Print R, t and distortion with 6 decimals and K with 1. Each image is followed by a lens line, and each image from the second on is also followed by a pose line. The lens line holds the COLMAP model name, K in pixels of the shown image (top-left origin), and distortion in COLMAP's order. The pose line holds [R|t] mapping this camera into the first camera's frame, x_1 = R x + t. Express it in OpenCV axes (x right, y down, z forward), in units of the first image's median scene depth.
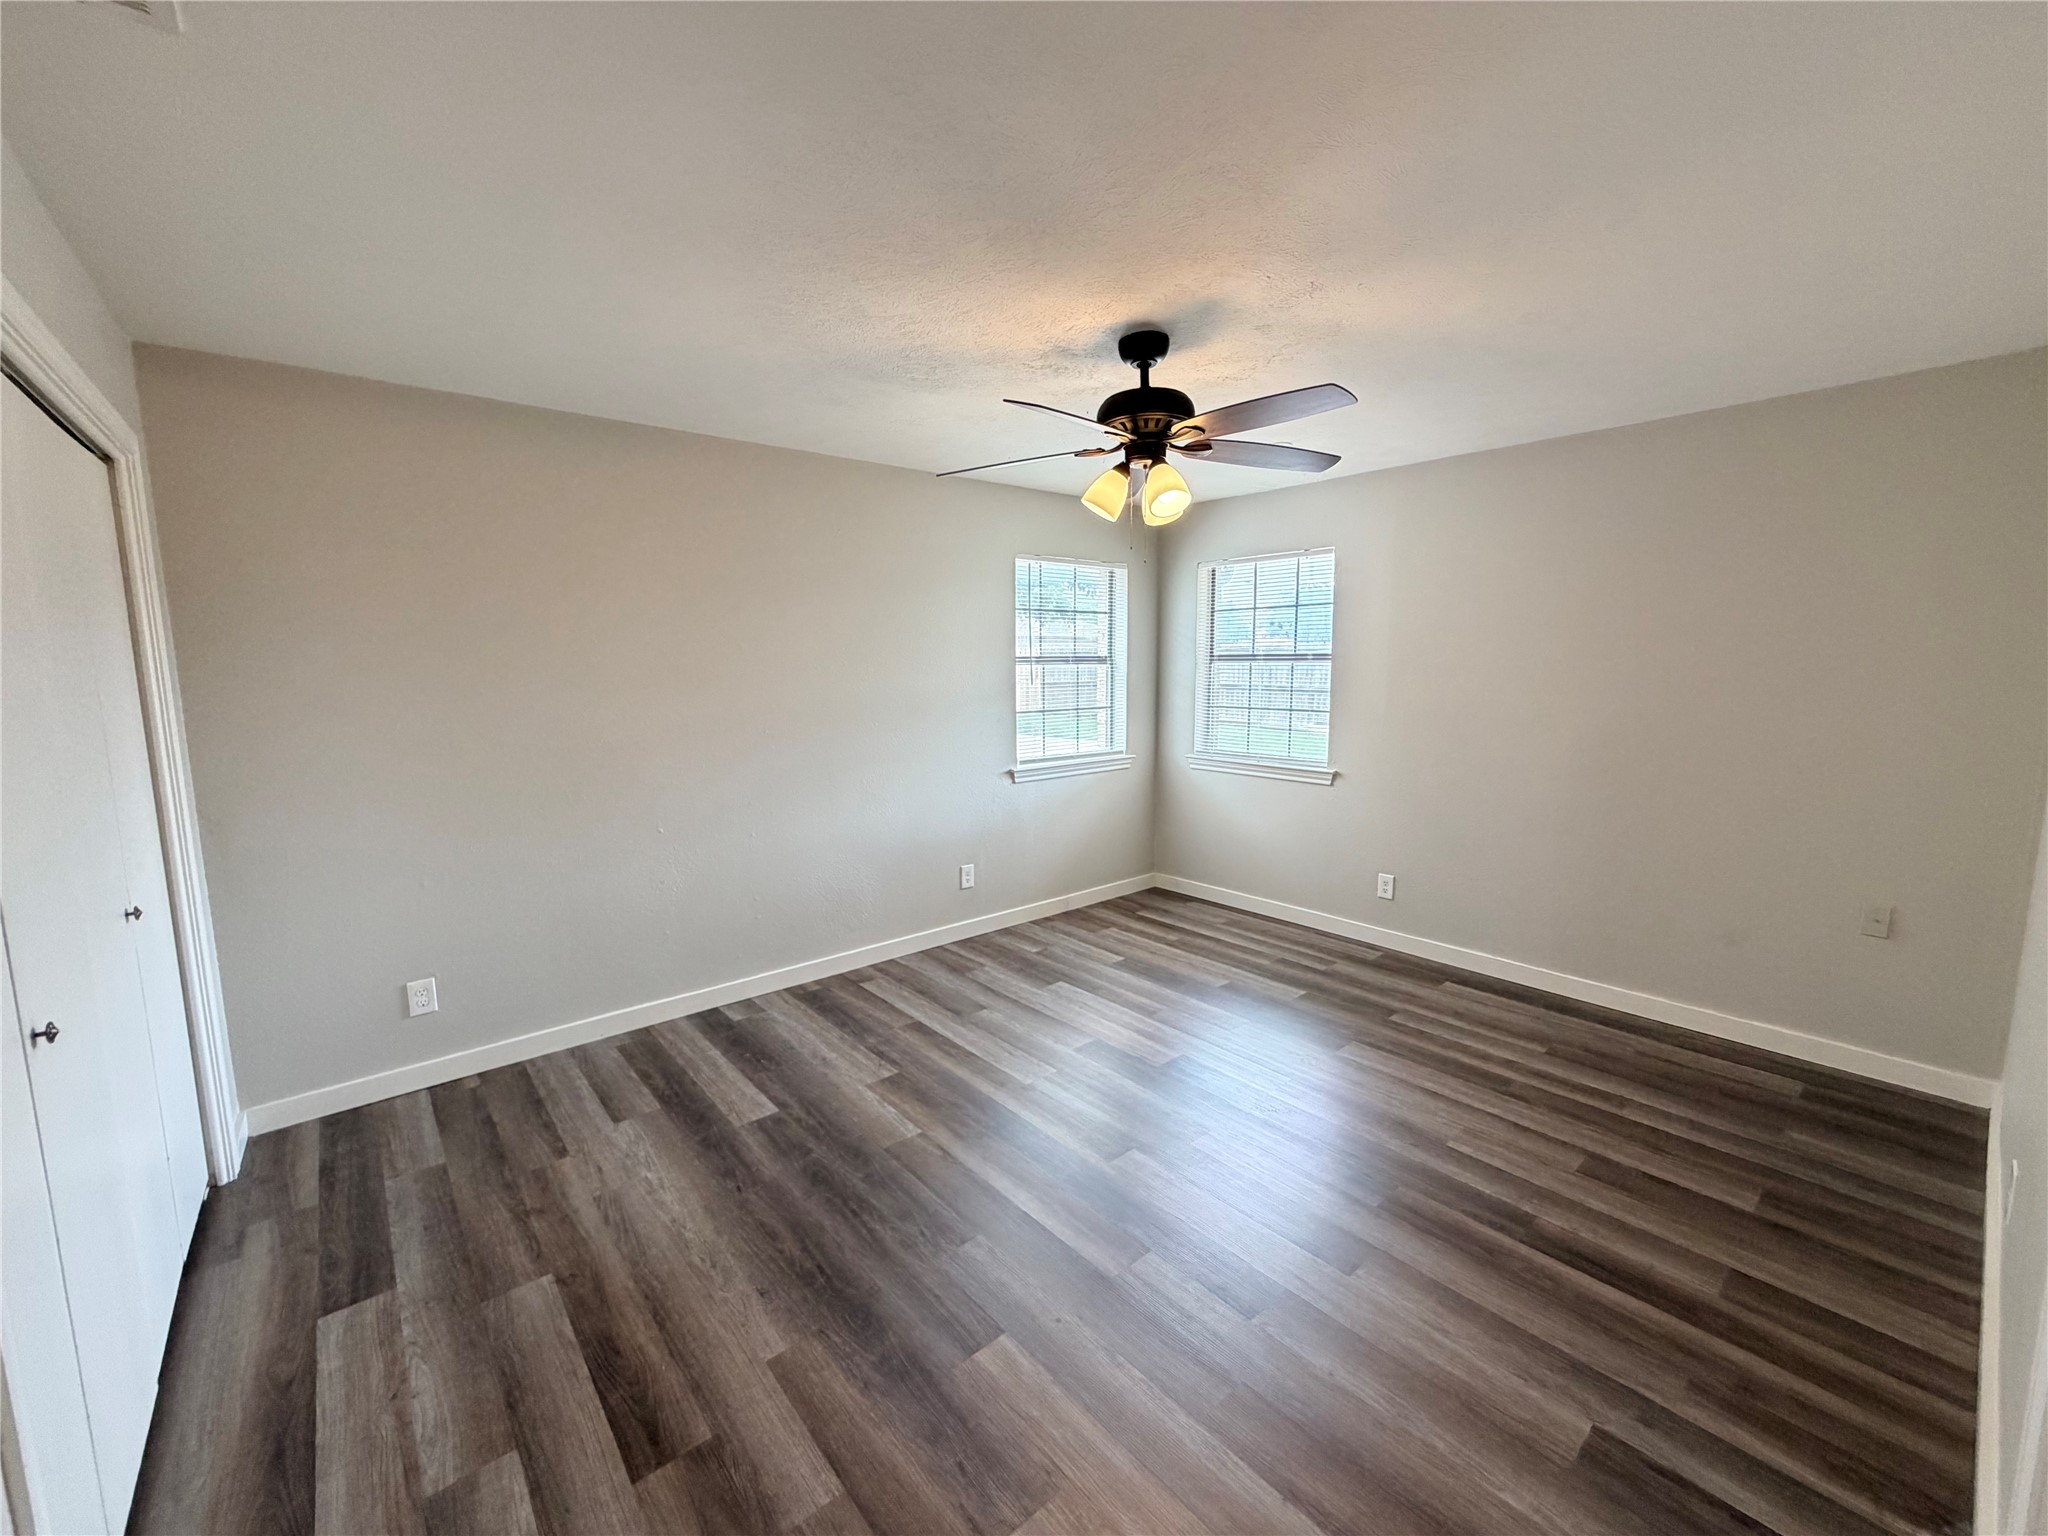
lens RADIAL K [[817.0, 0, 1019.9], [0, 817.0, 763.5], [0, 0, 1]] dist [-0.000919, 0.000580]
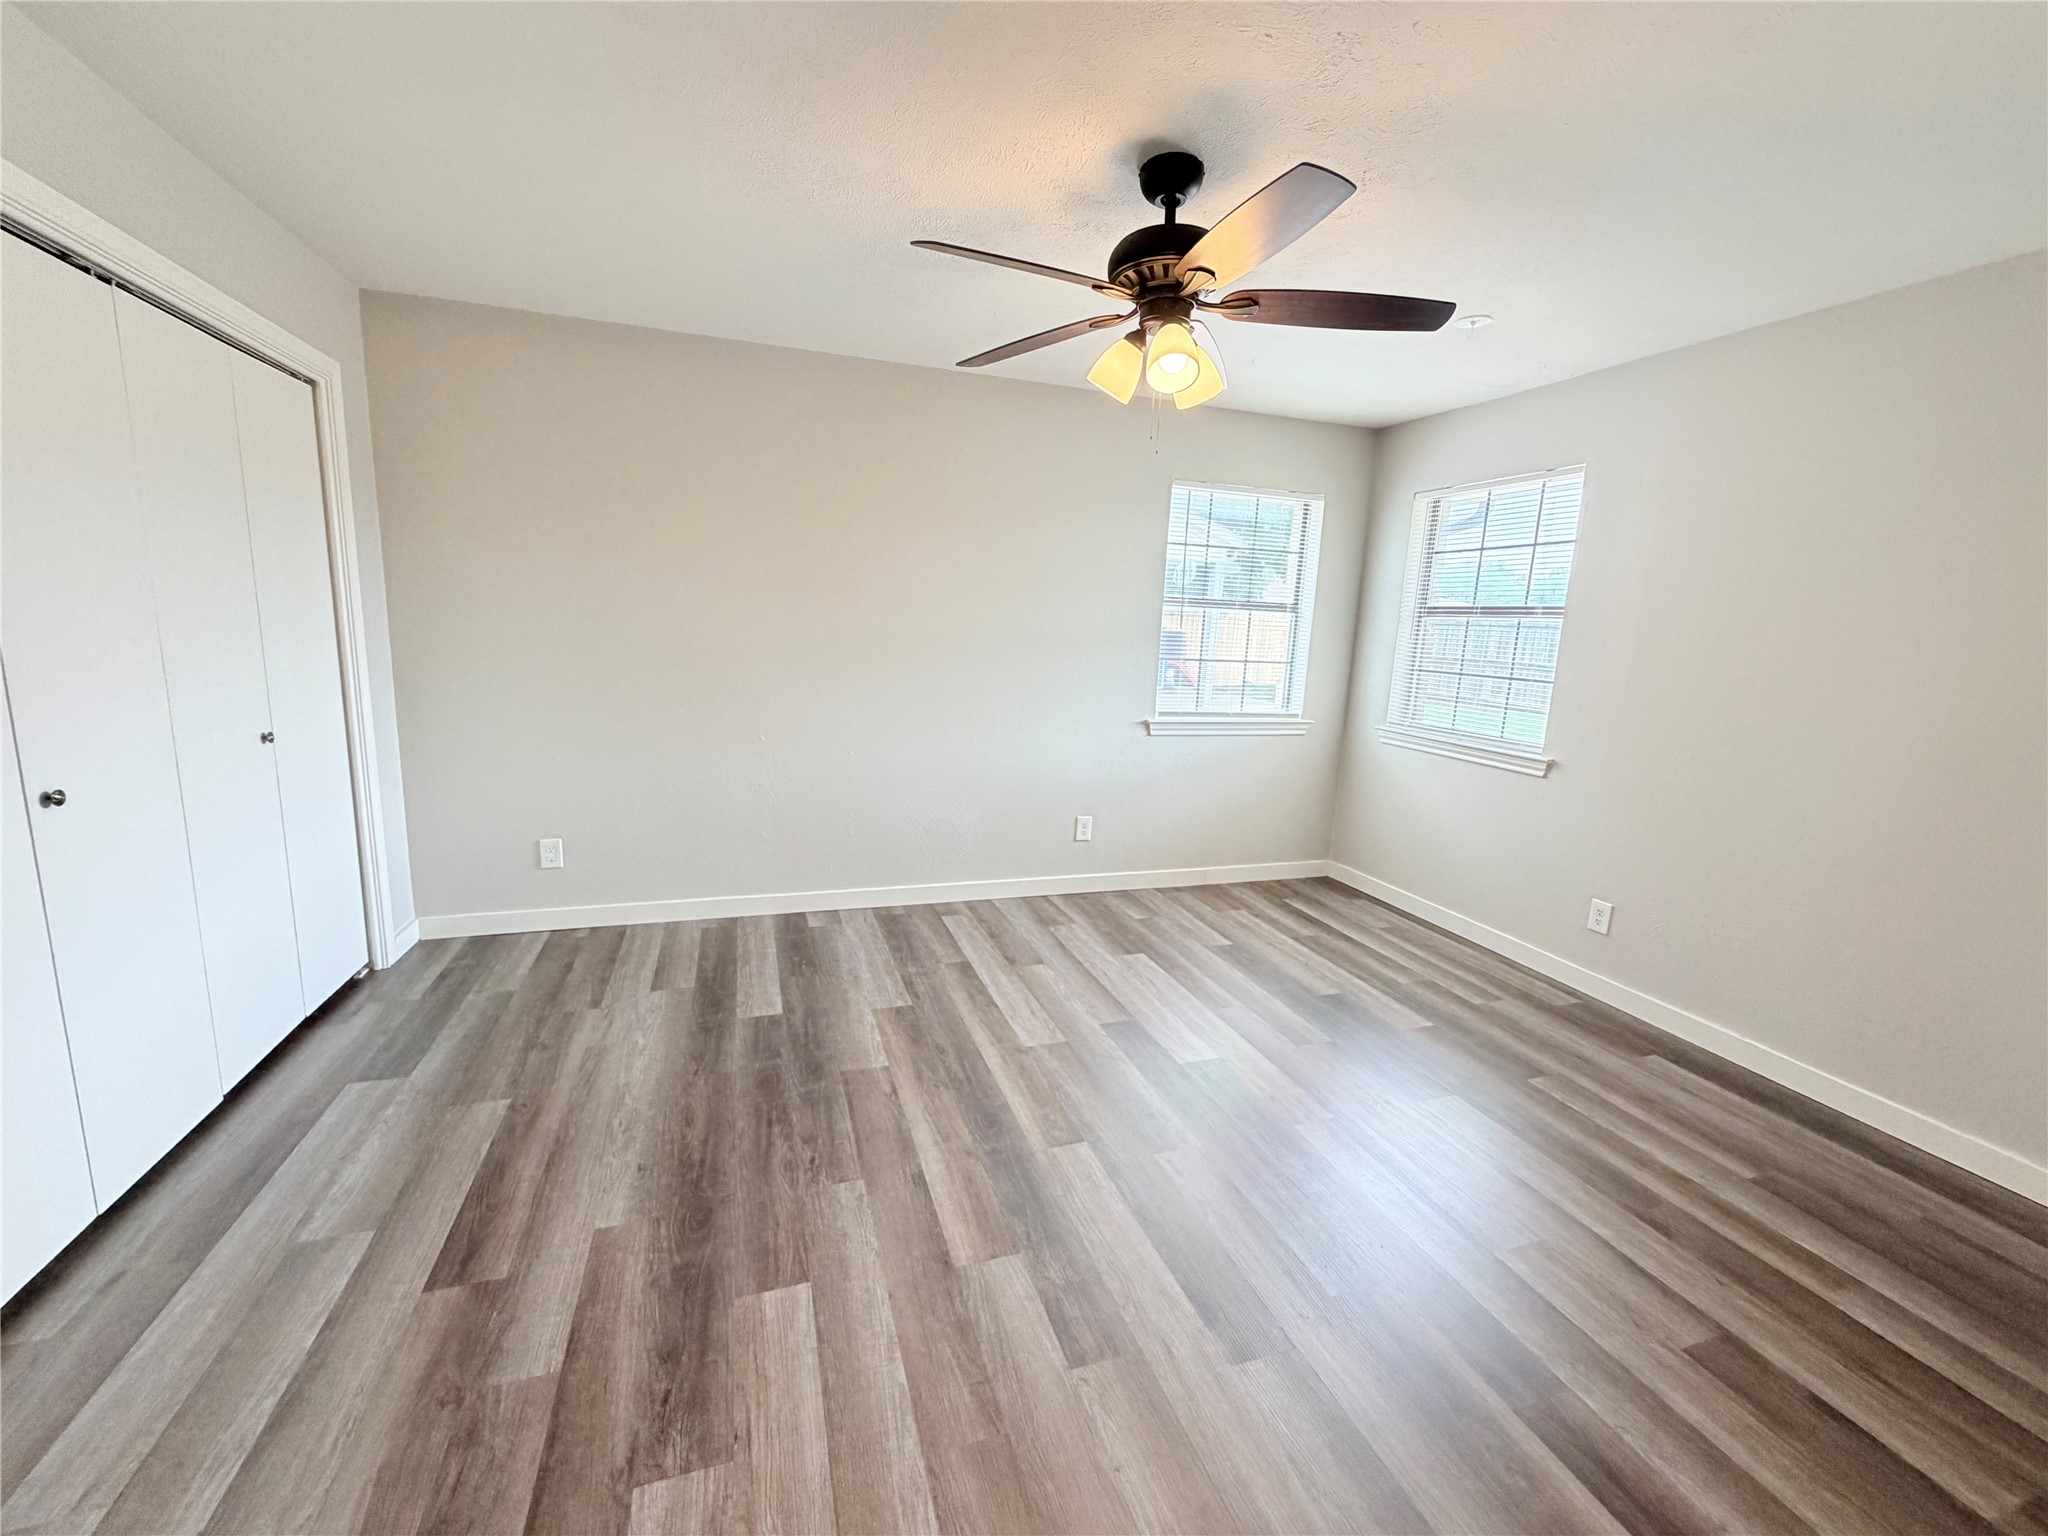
lens RADIAL K [[817.0, 0, 1013.7], [0, 817.0, 764.3], [0, 0, 1]] dist [-0.000919, 0.000580]
pose [[0.928438, 0.111819, -0.354260, 0.331809], [-0.096000, 0.993450, 0.061979, 0.025741], [0.358870, -0.023535, 0.933091, 0.170065]]
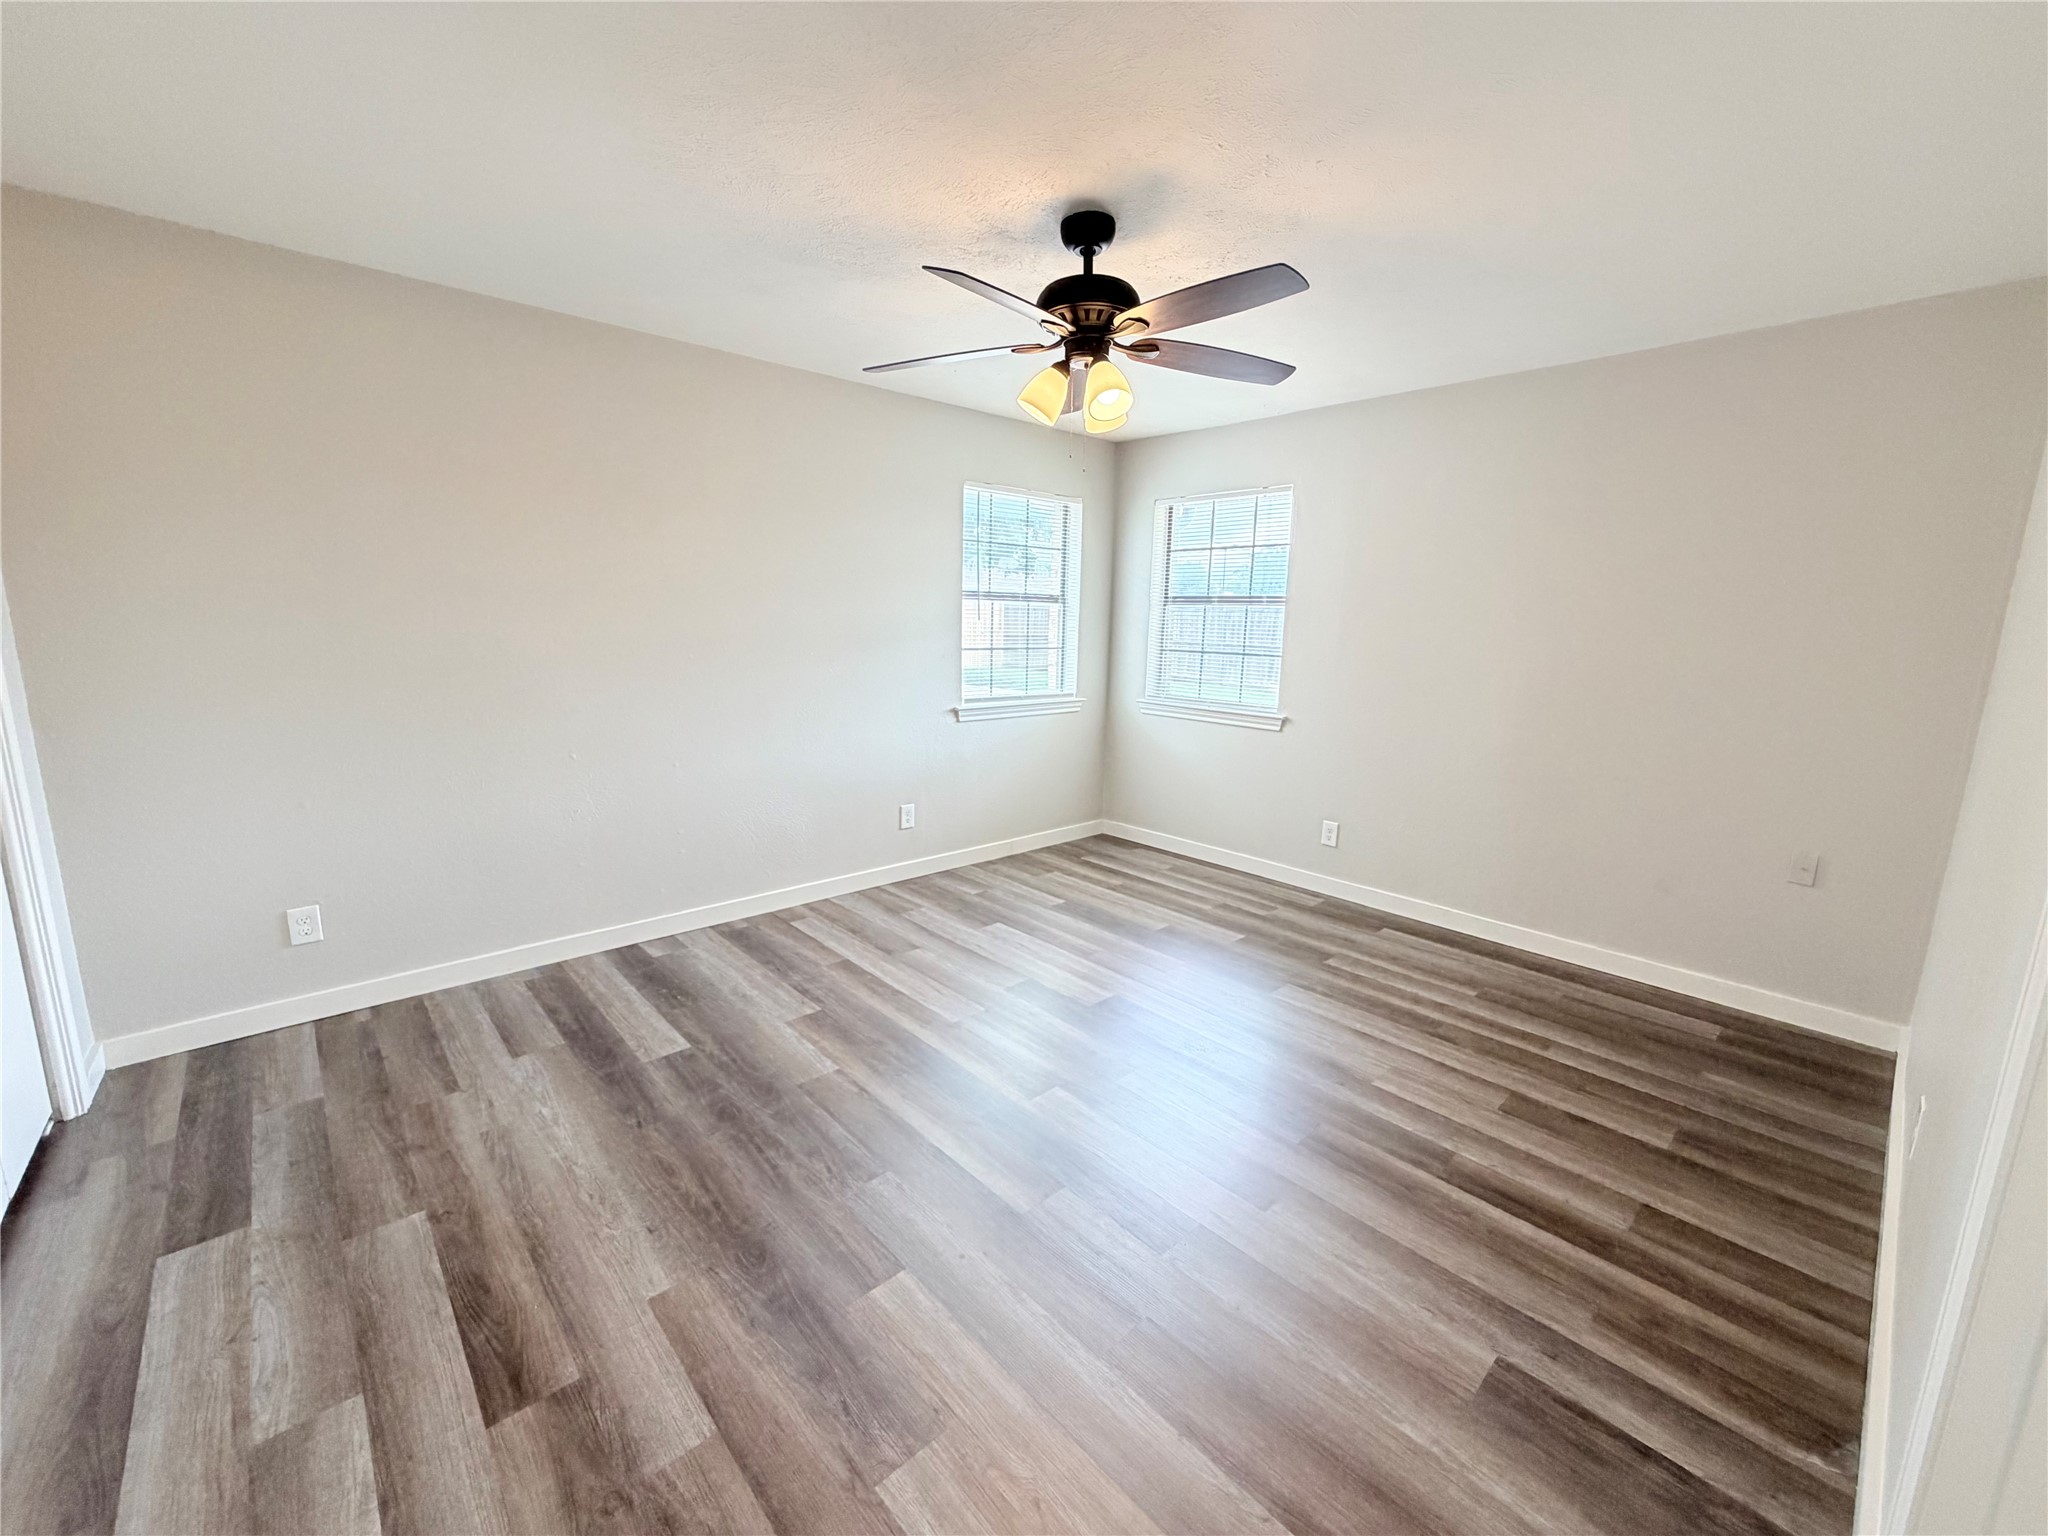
lens RADIAL K [[817.0, 0, 1018.5], [0, 817.0, 762.8], [0, 0, 1]] dist [-0.000919, 0.000580]
pose [[0.998826, 0.021713, 0.043297, 0.043212], [-0.023925, 0.998399, 0.051249, 0.038864], [-0.042115, -0.052225, 0.997747, 0.052418]]
